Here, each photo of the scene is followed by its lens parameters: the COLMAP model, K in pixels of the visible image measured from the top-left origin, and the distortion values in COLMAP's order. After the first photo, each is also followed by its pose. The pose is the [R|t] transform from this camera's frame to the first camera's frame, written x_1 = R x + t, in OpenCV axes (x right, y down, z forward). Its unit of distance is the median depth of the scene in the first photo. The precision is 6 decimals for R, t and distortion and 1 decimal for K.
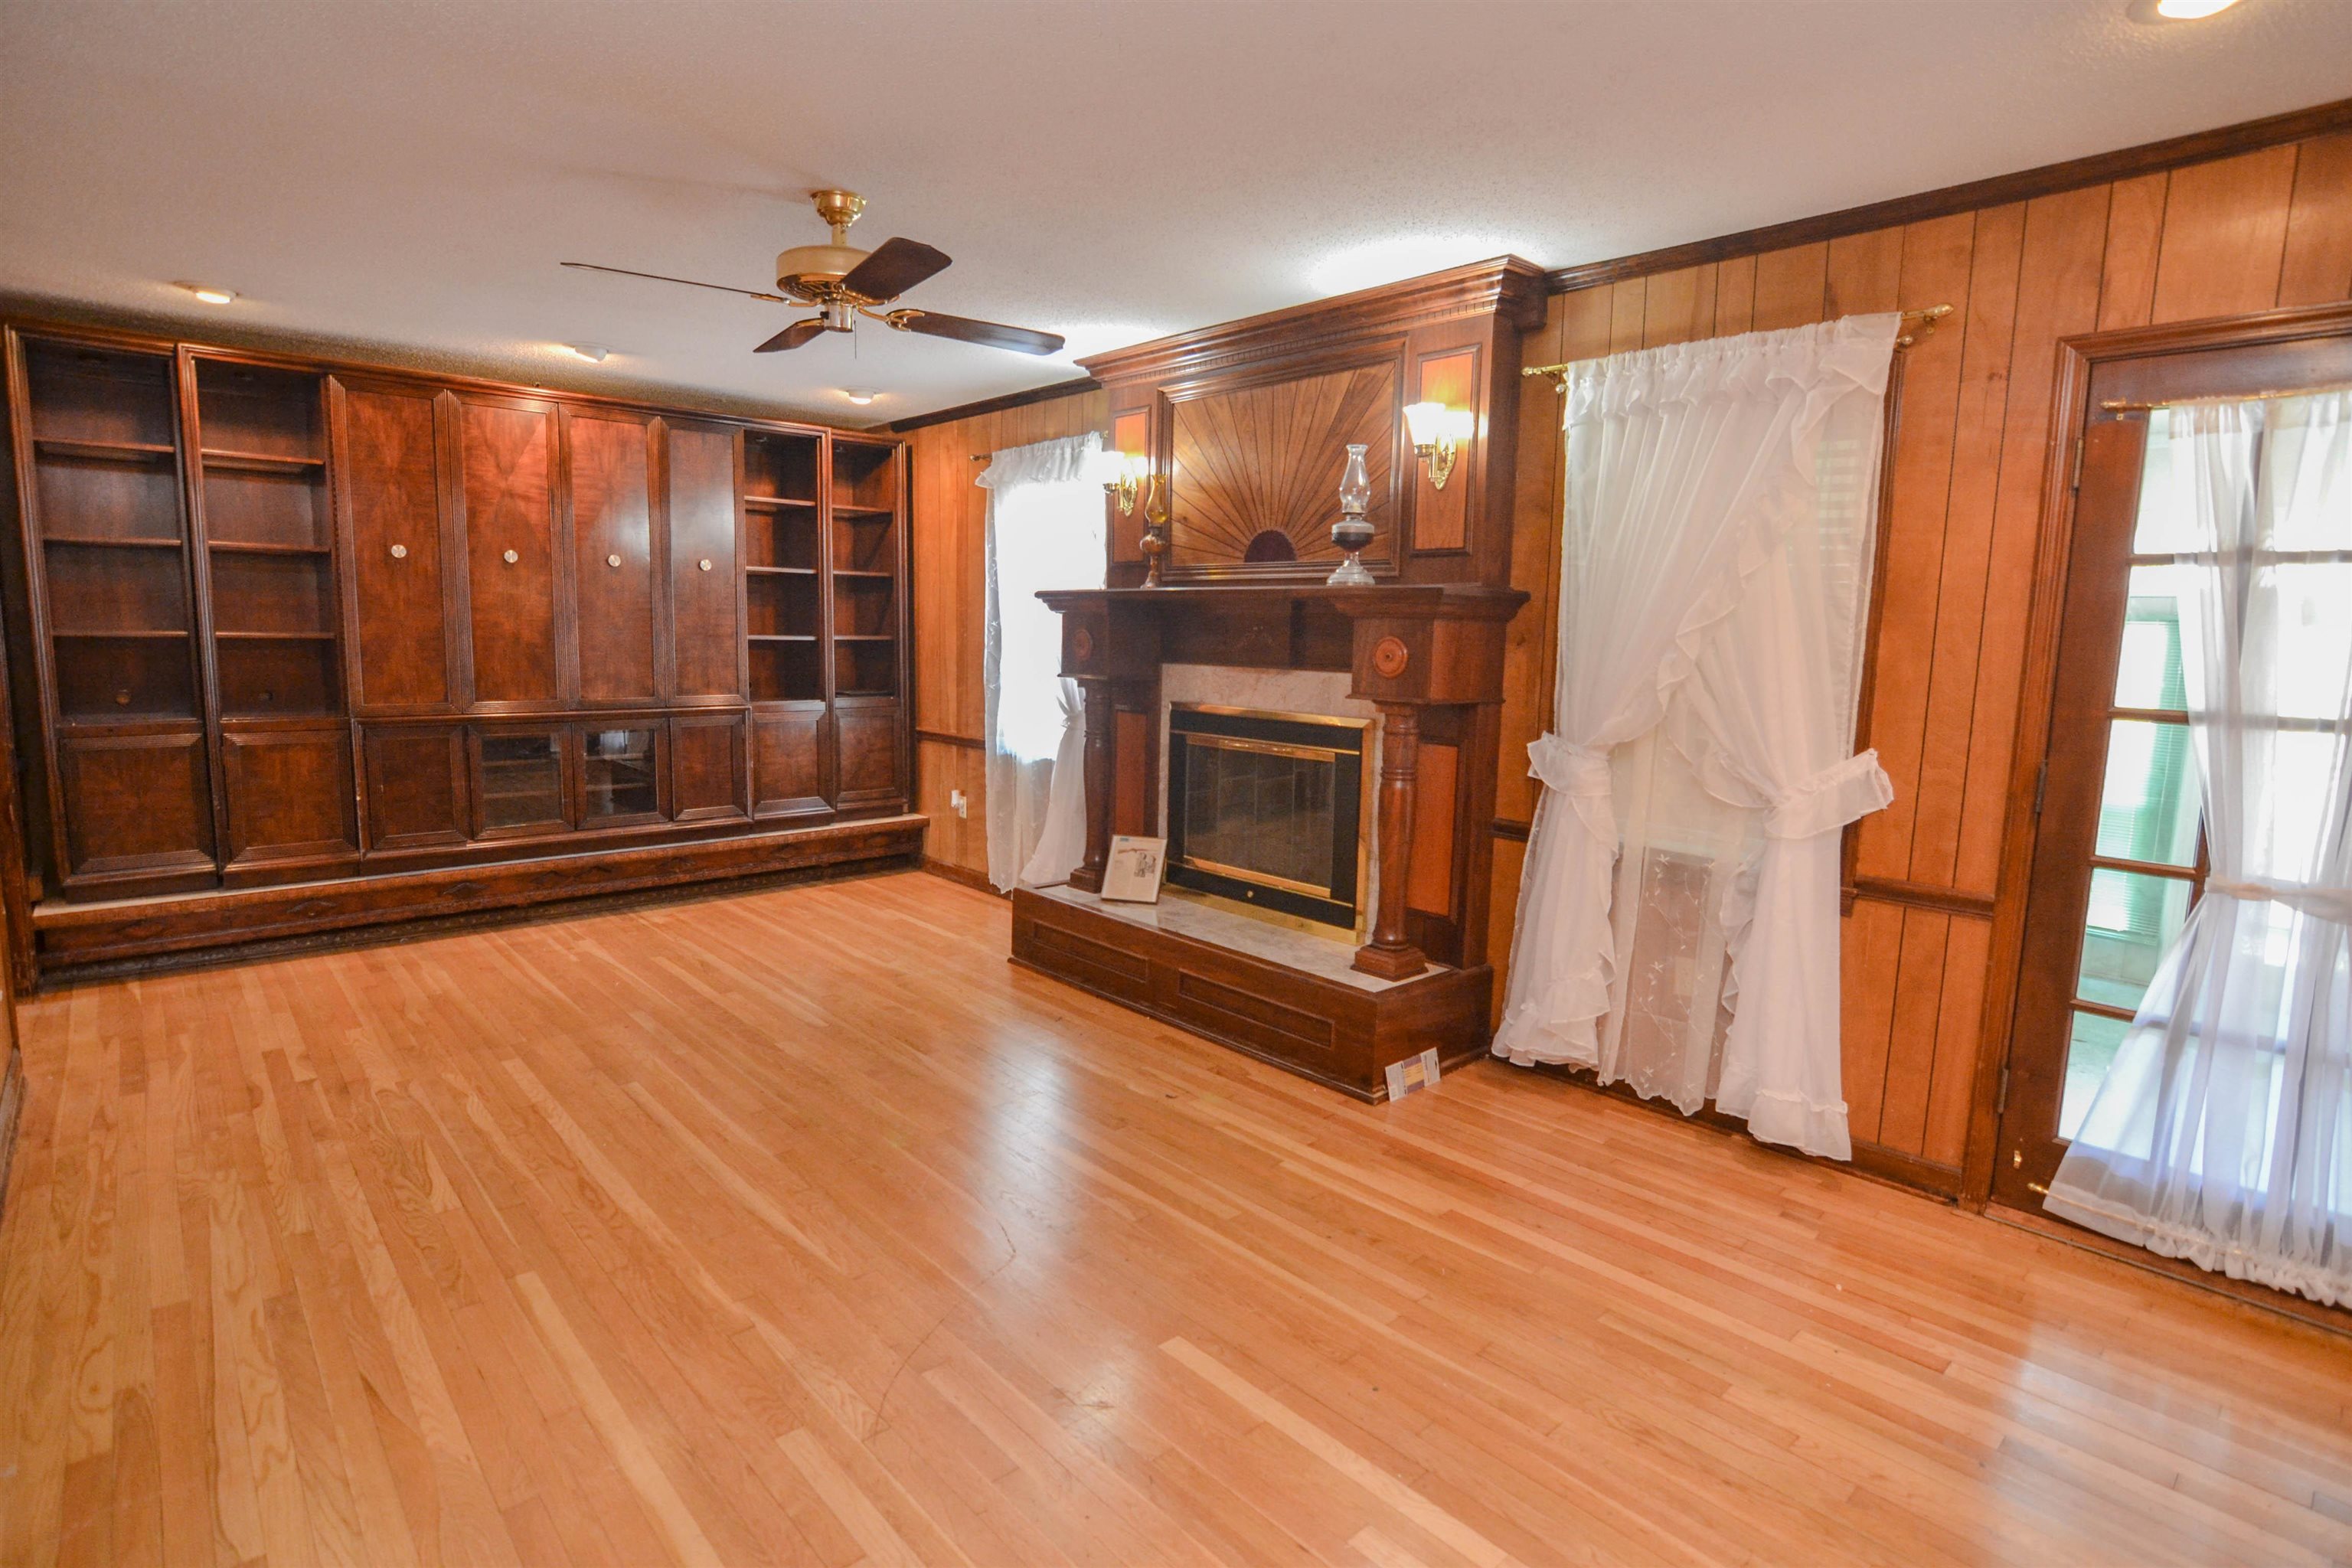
lens RADIAL K [[1166.8, 0, 1161.1], [0, 1166.8, 779.1], [0, 0, 1]] dist [-0.027192, 0.008944]
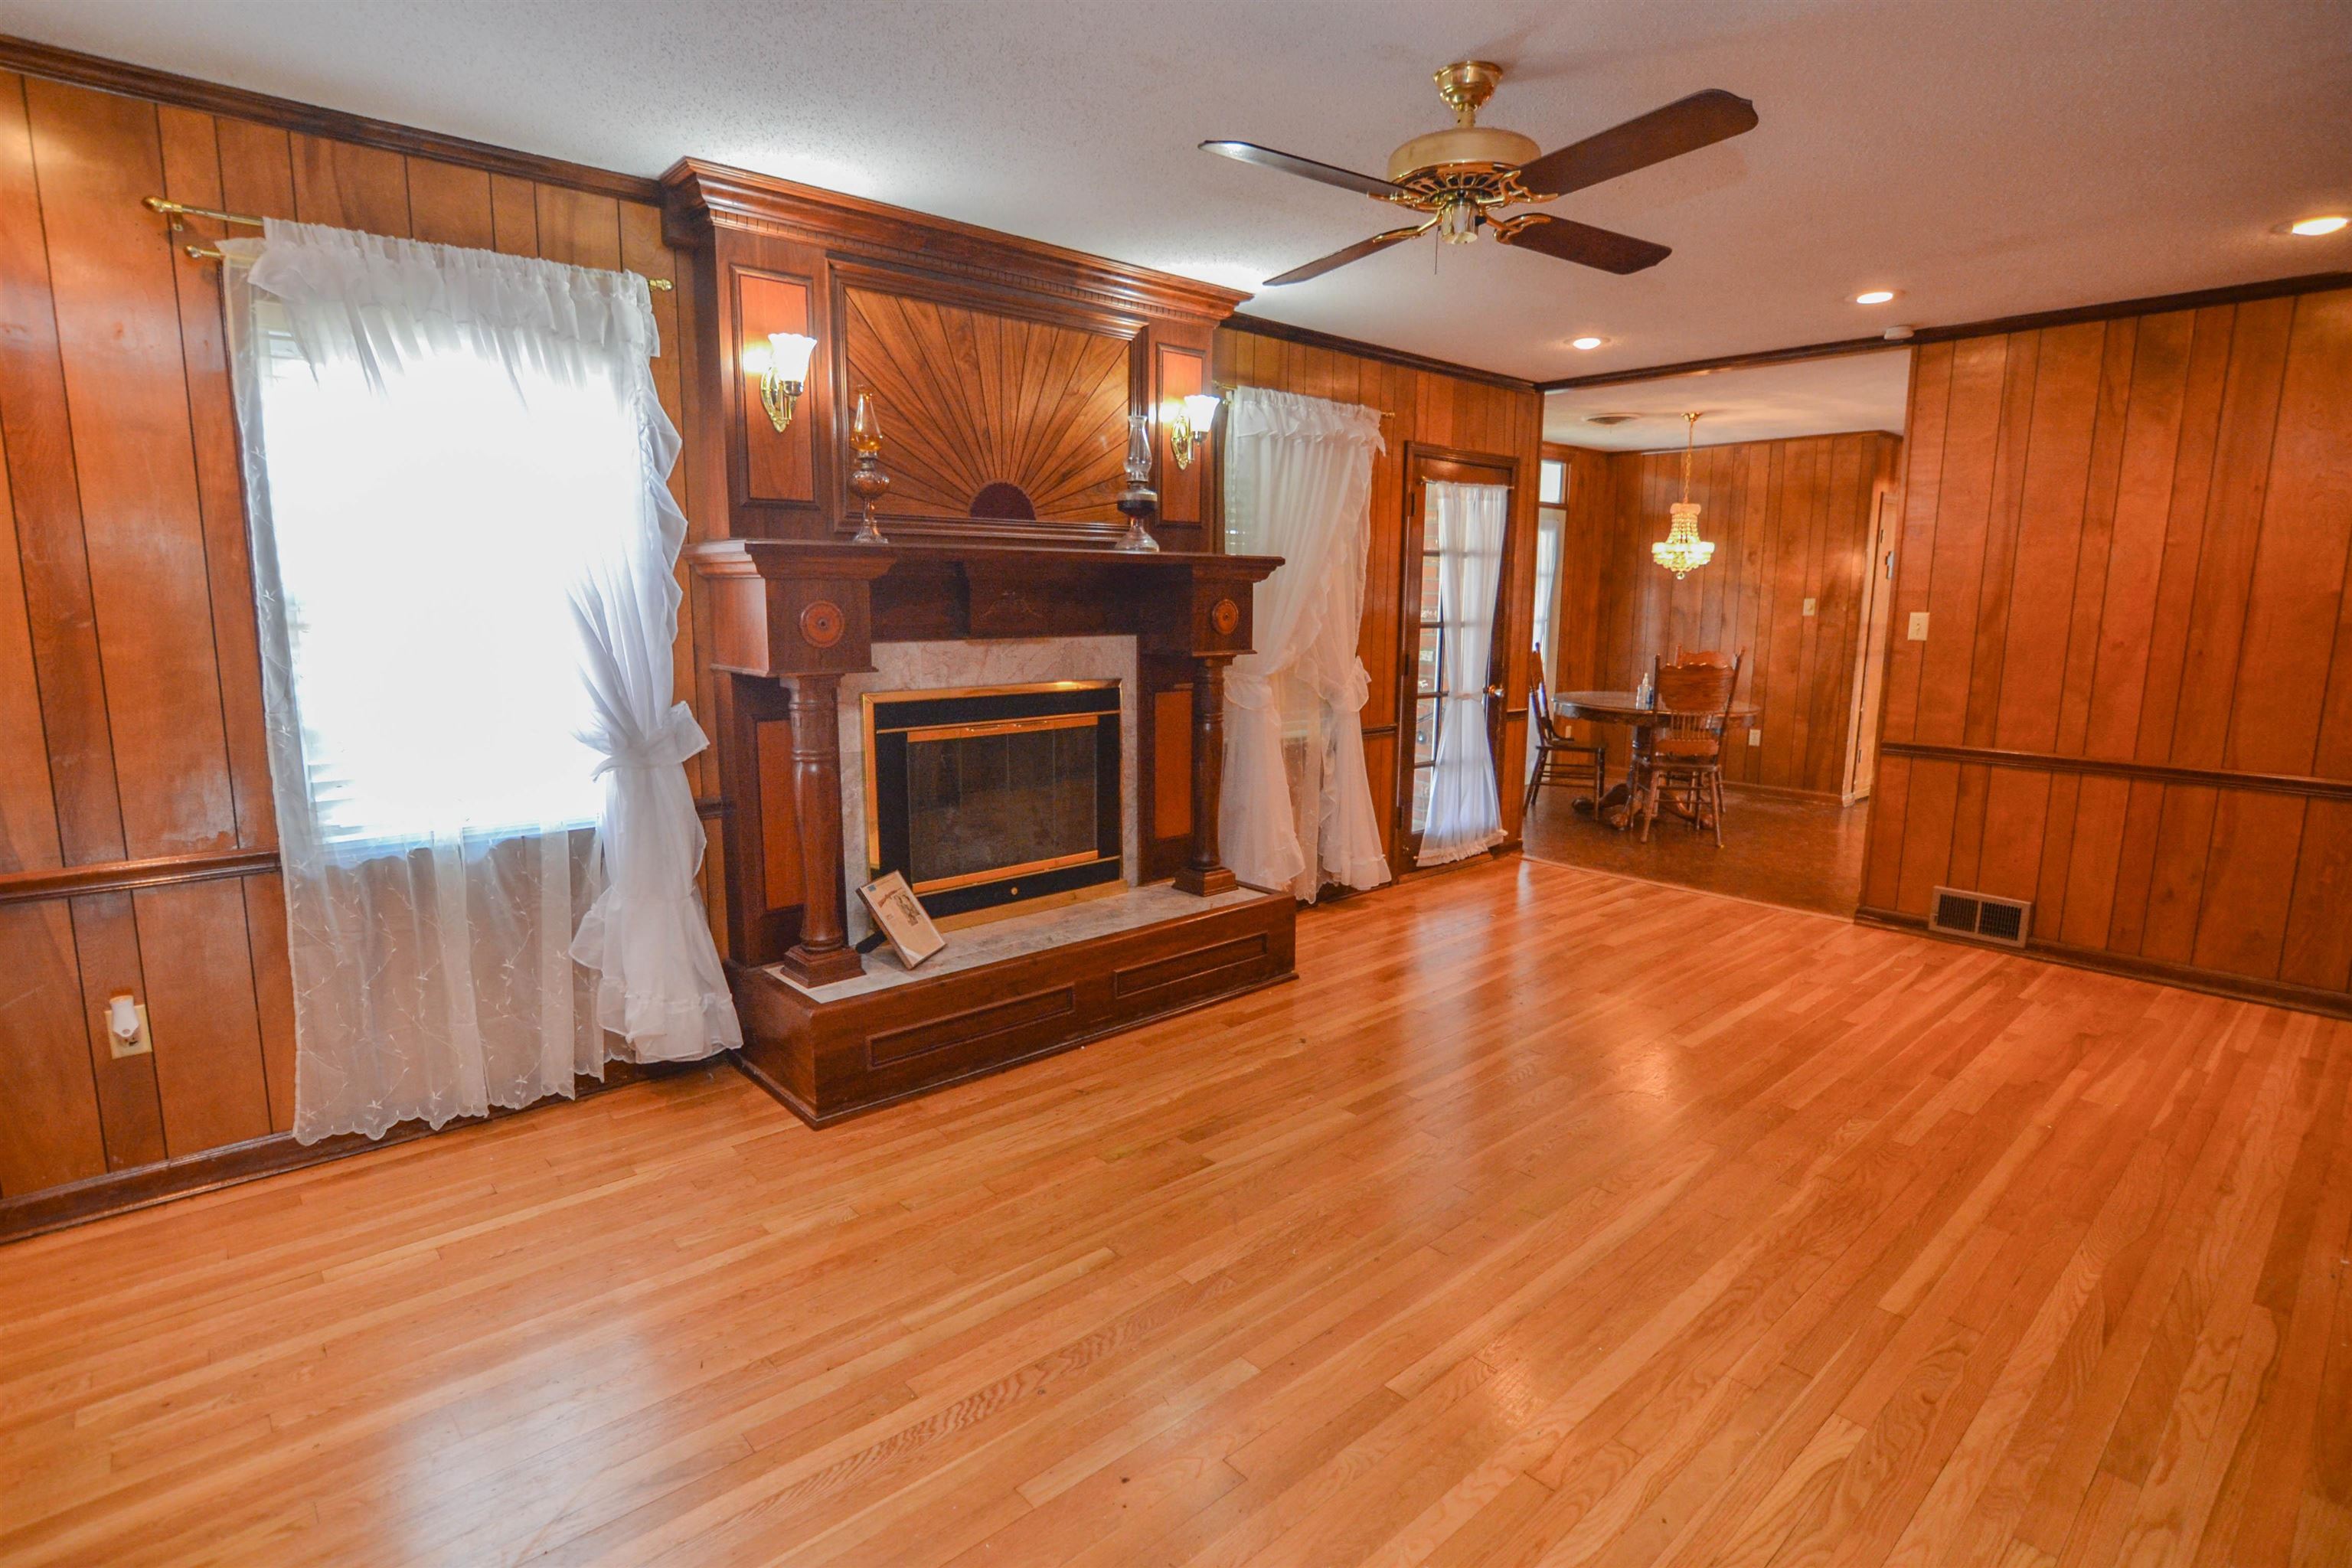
lens RADIAL K [[1166.8, 0, 1161.1], [0, 1166.8, 779.1], [0, 0, 1]] dist [-0.027192, 0.008944]
pose [[0.005610, -0.179024, 0.983829, -0.867106], [0.124494, 0.976315, 0.176947, -0.143109], [-0.992205, 0.121488, 0.027764, 0.934977]]
